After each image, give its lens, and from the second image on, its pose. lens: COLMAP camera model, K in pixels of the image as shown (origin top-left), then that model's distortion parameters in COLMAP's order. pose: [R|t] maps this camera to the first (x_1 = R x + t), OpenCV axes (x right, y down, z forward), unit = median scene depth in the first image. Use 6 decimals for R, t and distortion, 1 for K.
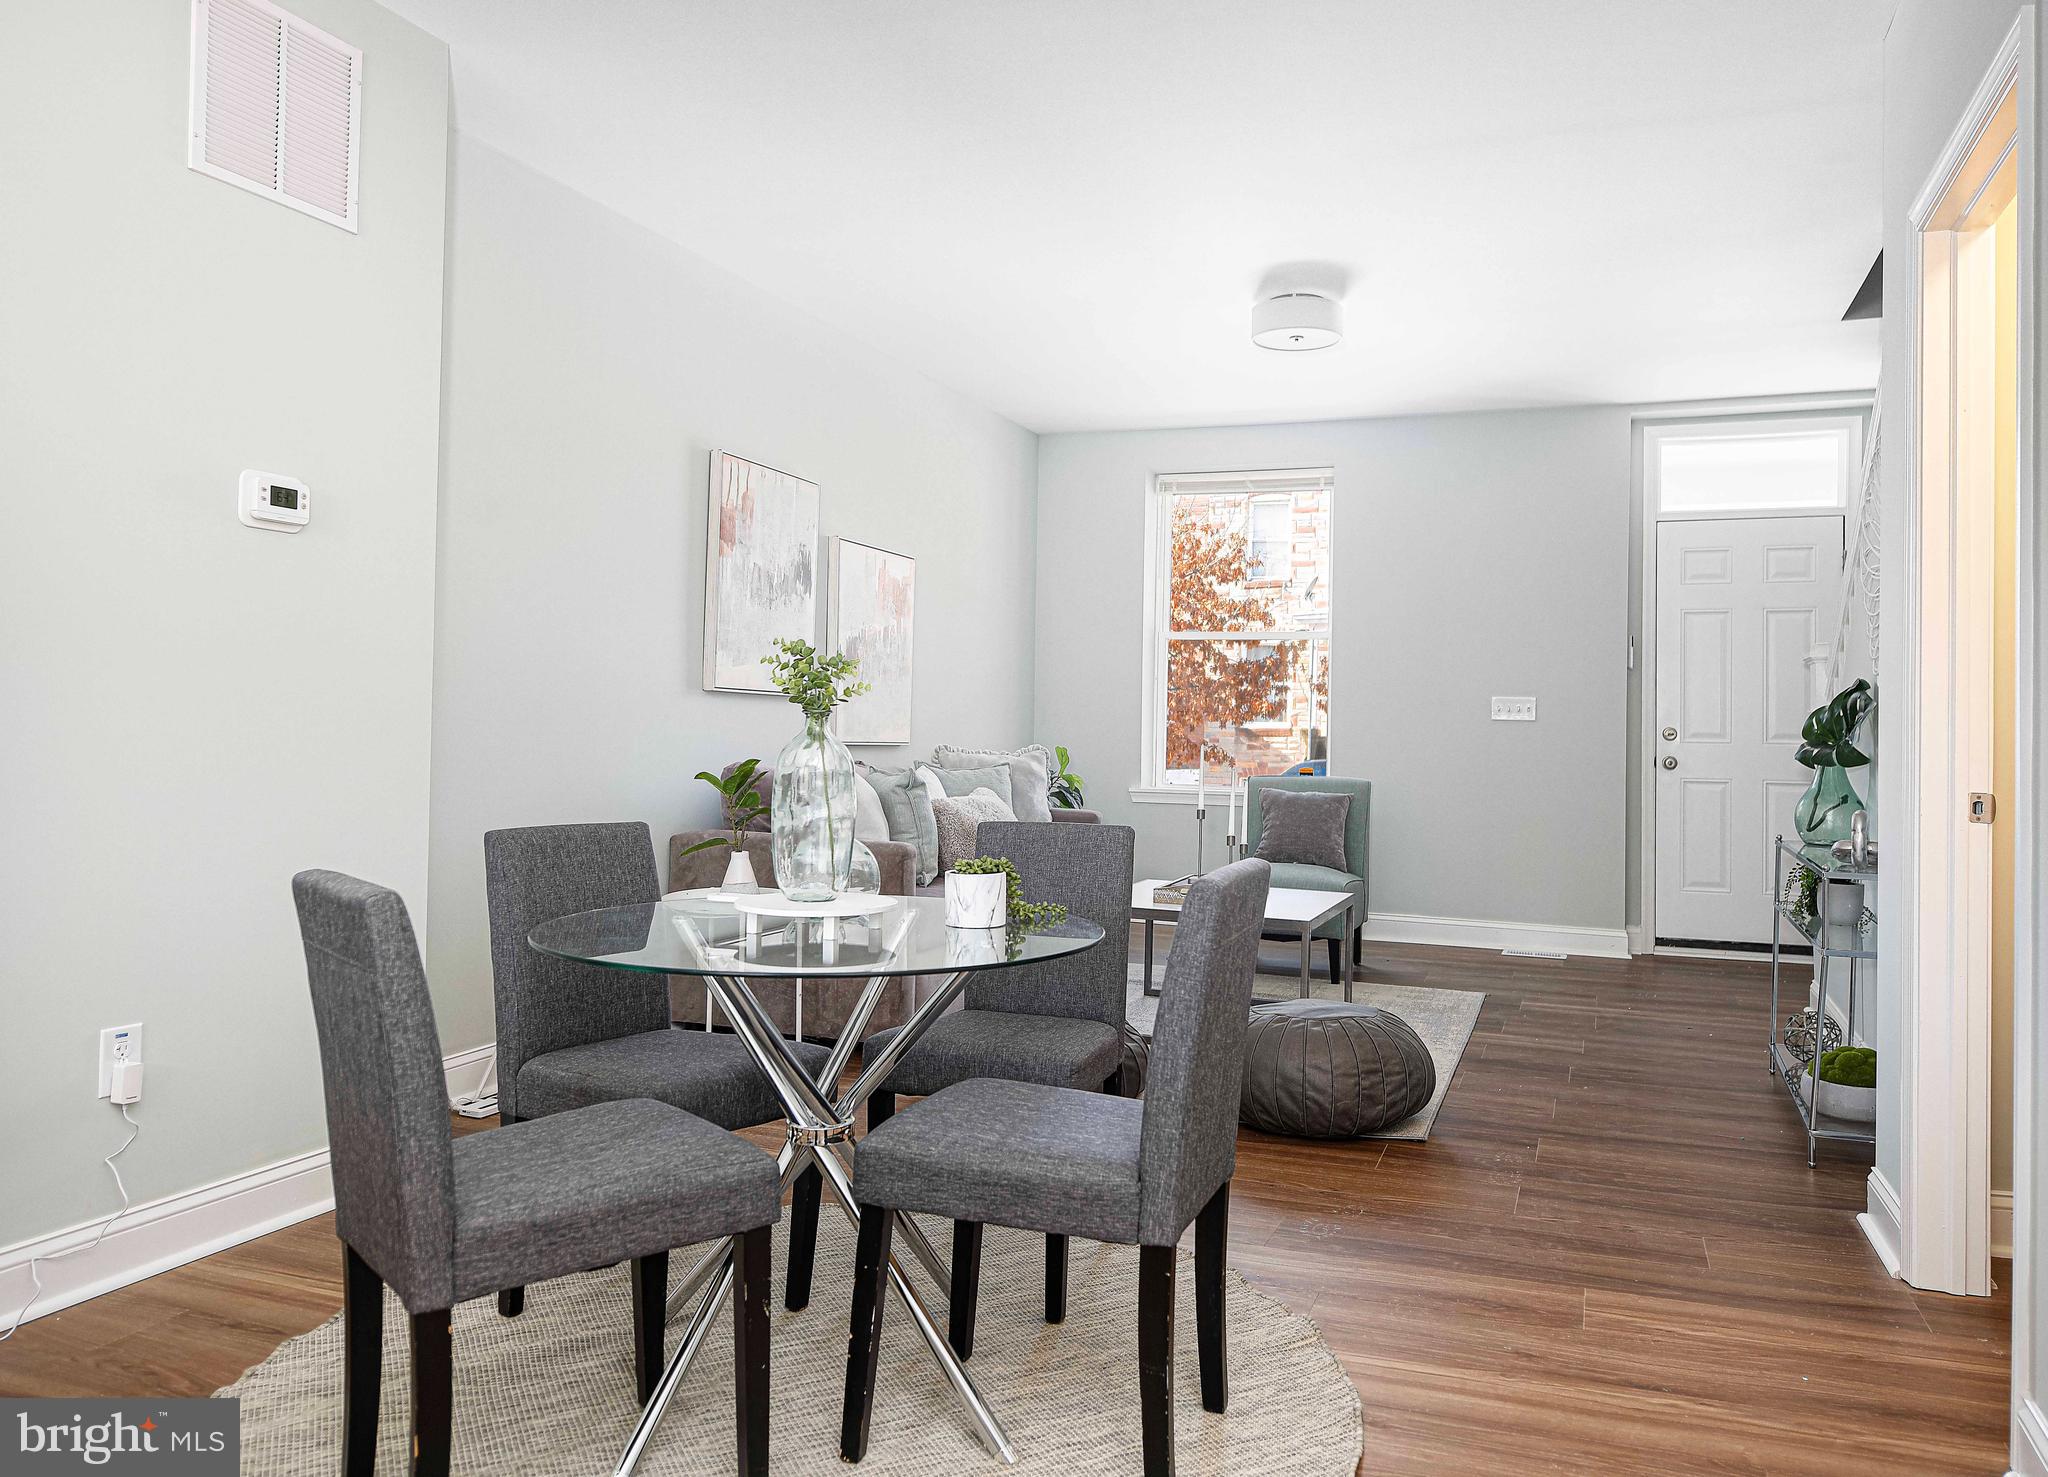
lens RADIAL K [[1357.5, 0, 1028.4], [0, 1357.5, 734.0], [0, 0, 1]] dist [-0.025745, 0.000278]
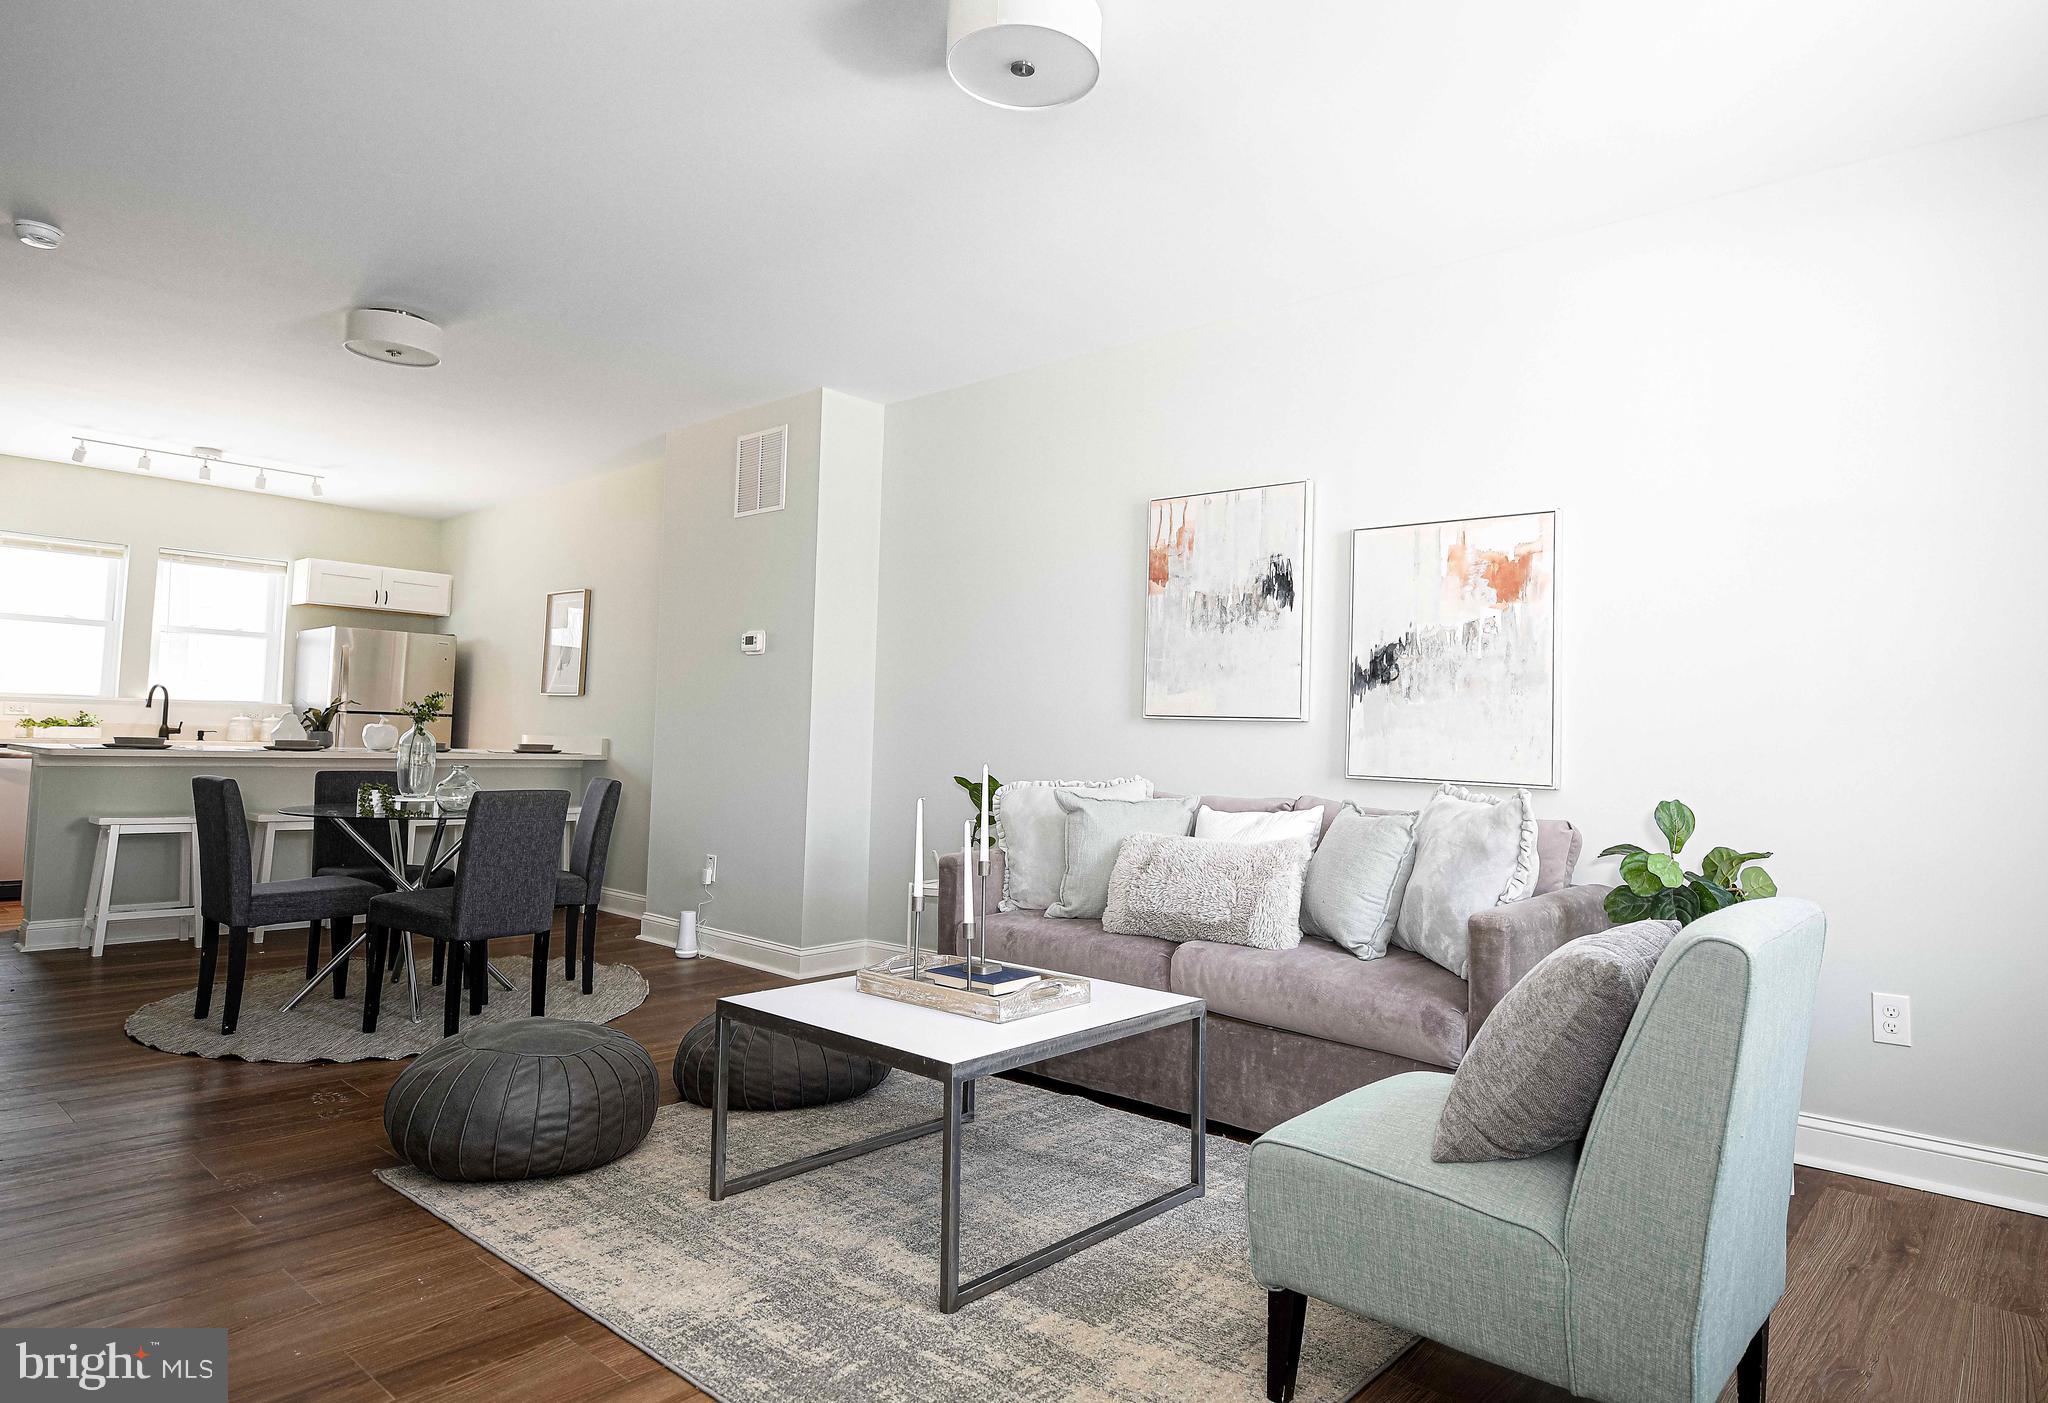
lens RADIAL K [[1202.3, 0, 1103.8], [0, 1202.3, 670.1], [0, 0, 1]] dist [-0.000229, -0.001739]
pose [[-0.294555, -0.083625, -0.951969, 0.679811], [-0.039982, 0.996370, -0.075154, 0.002574], [0.954798, 0.015925, -0.296829, 1.222842]]
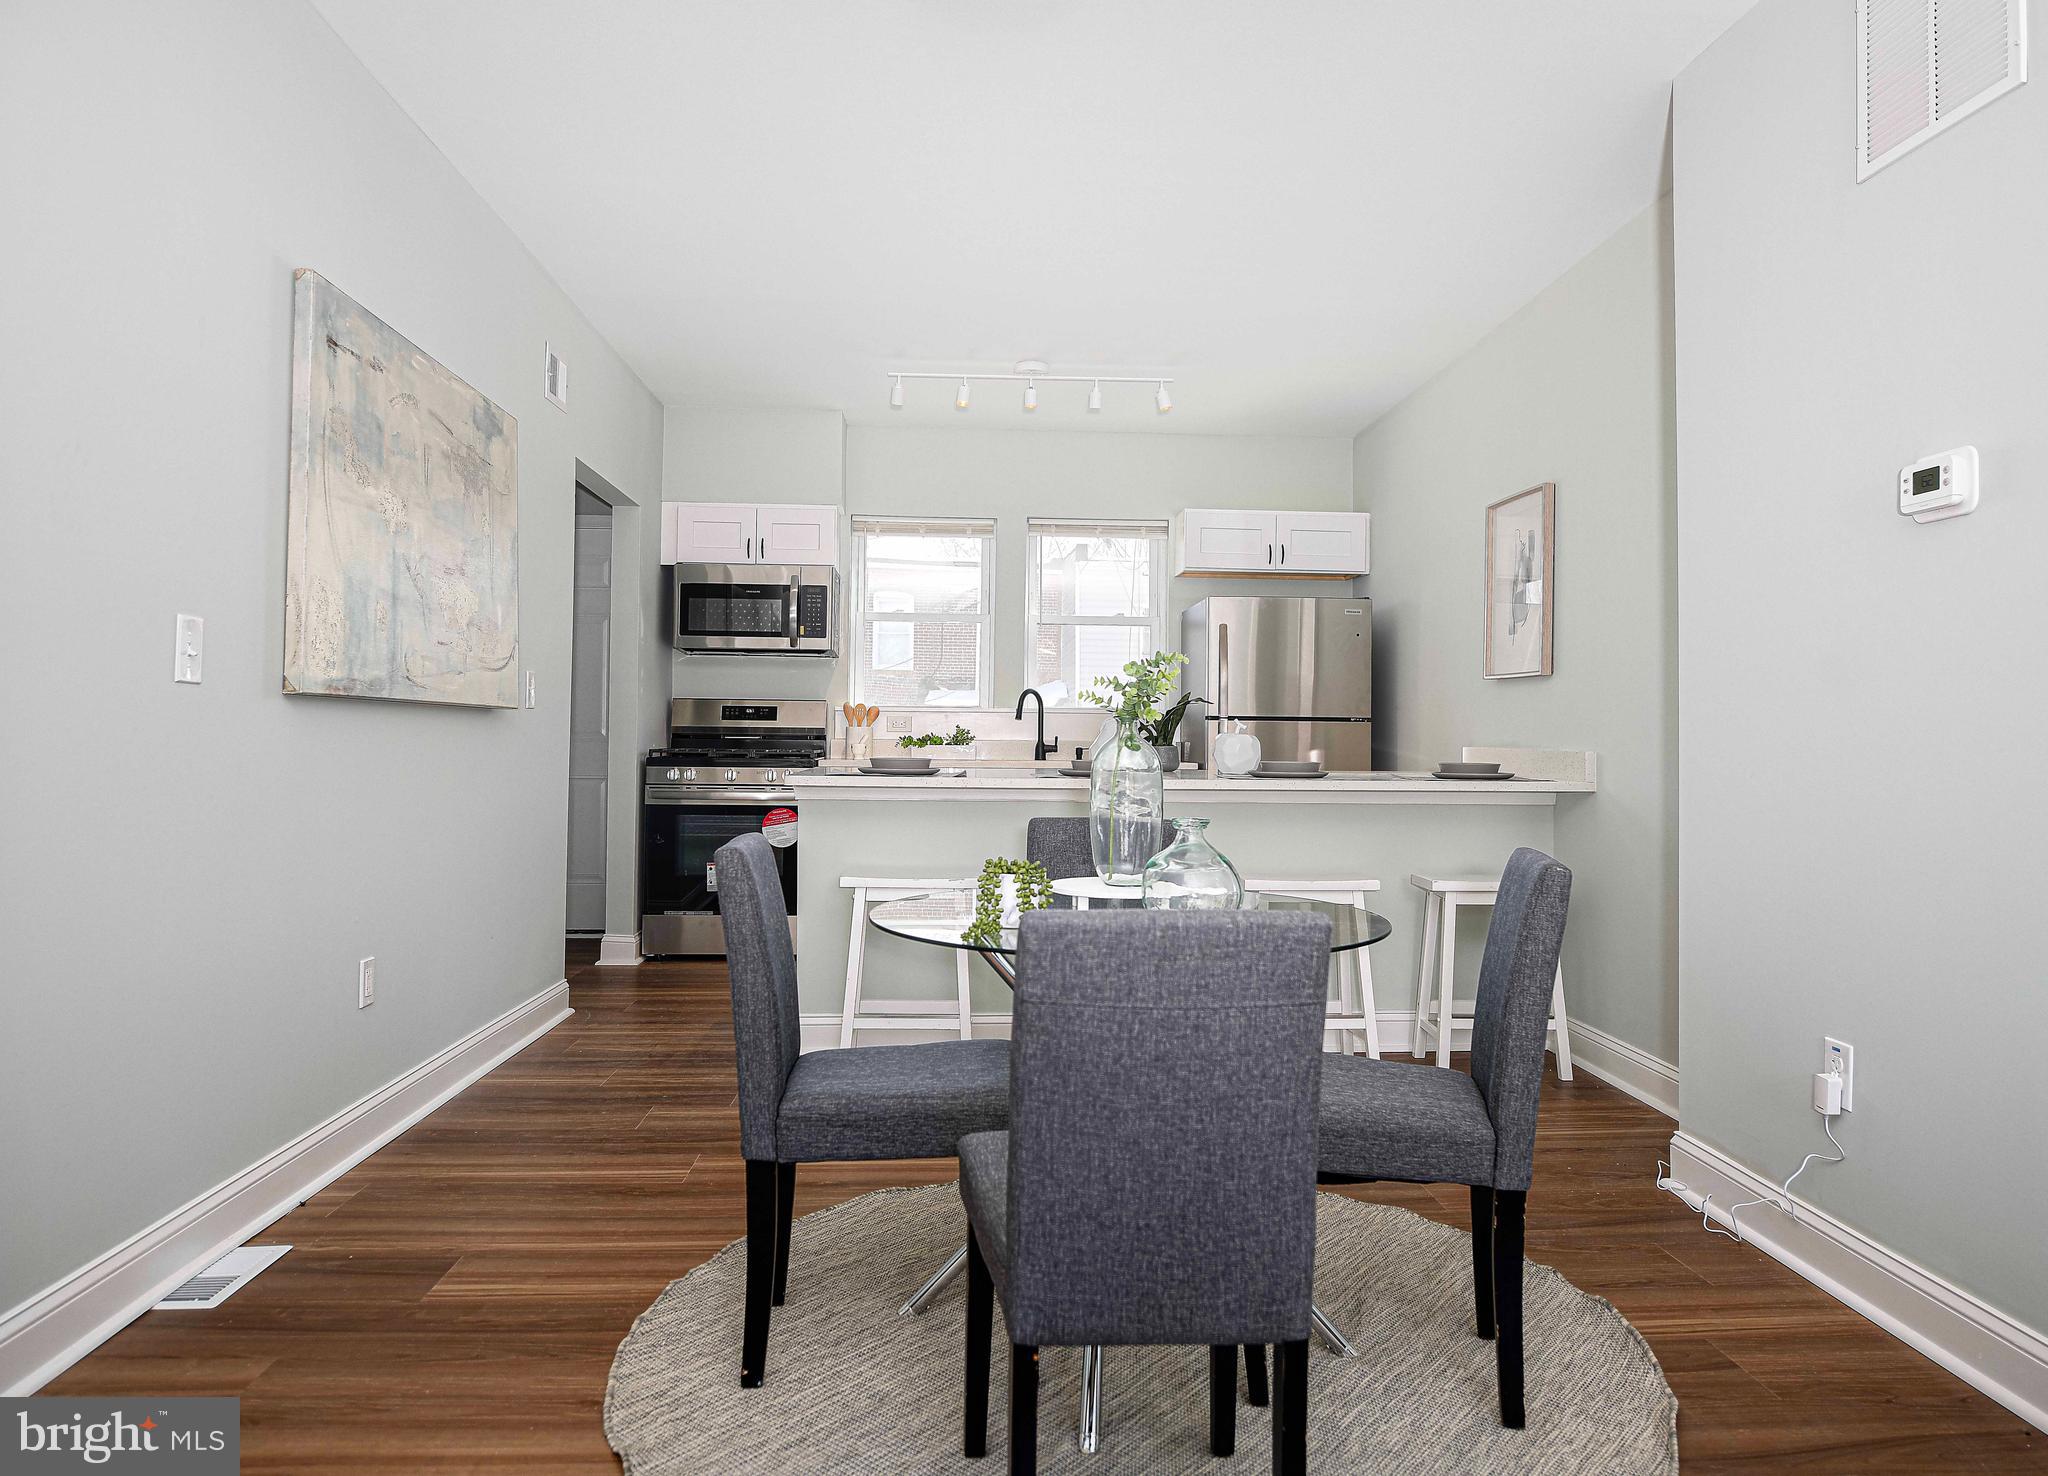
lens RADIAL K [[1357.5, 0, 1035.7], [0, 1357.5, 724.7], [0, 0, 1]] dist [-0.025745, 0.000278]
pose [[-0.896756, -0.030064, -0.441503, 0.169912], [-0.029097, 0.999536, -0.008963, 0.000587], [0.441568, 0.004808, -0.897215, 0.839195]]
